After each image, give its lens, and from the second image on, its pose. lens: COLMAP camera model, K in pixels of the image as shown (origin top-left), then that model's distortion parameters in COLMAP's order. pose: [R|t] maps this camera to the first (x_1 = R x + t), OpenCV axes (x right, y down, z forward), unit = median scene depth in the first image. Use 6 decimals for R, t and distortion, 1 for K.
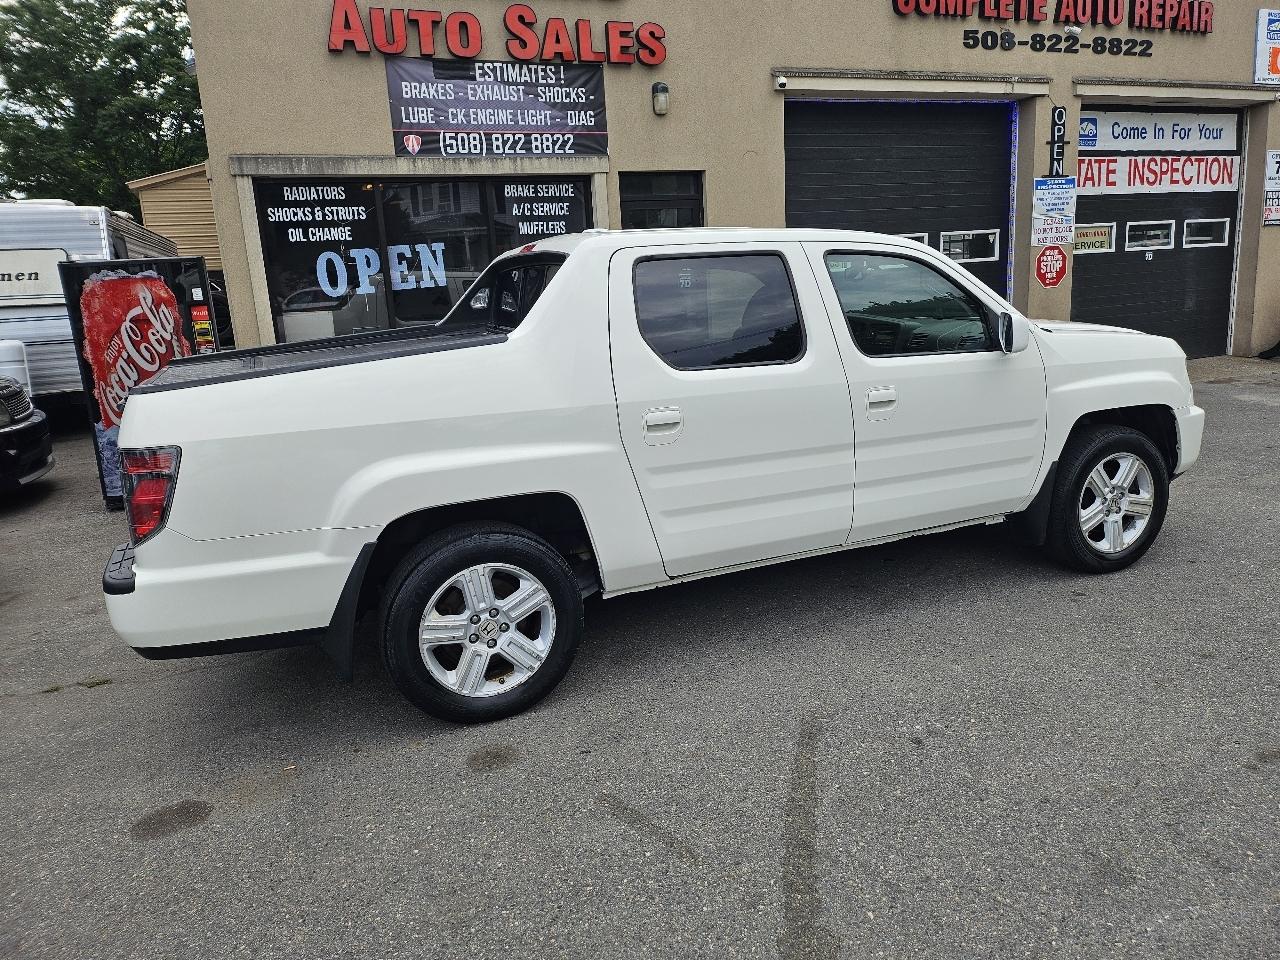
lens RADIAL K [[906.2, 0, 635.4], [0, 906.2, 470.6], [0, 0, 1]] dist [0.078131, -0.089838]
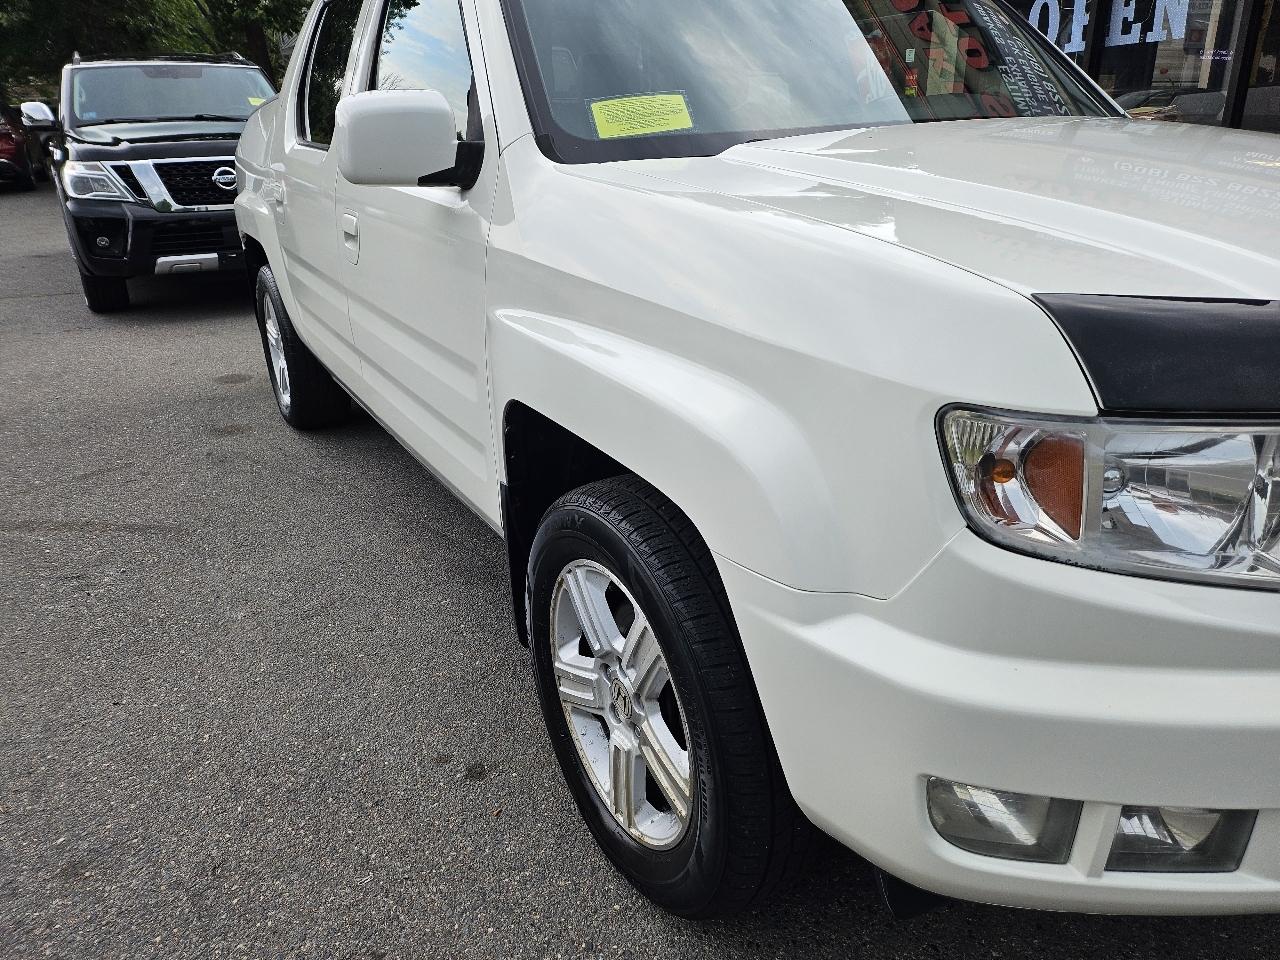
lens RADIAL K [[902.2, 0, 650.5], [0, 902.2, 464.2], [0, 0, 1]] dist [0.080121, -0.087399]
pose [[0.136982, 0.403921, -0.904480, 0.478877], [-0.189622, 0.906894, 0.376281, -0.106998], [0.972255, 0.119966, 0.200820, 0.563066]]
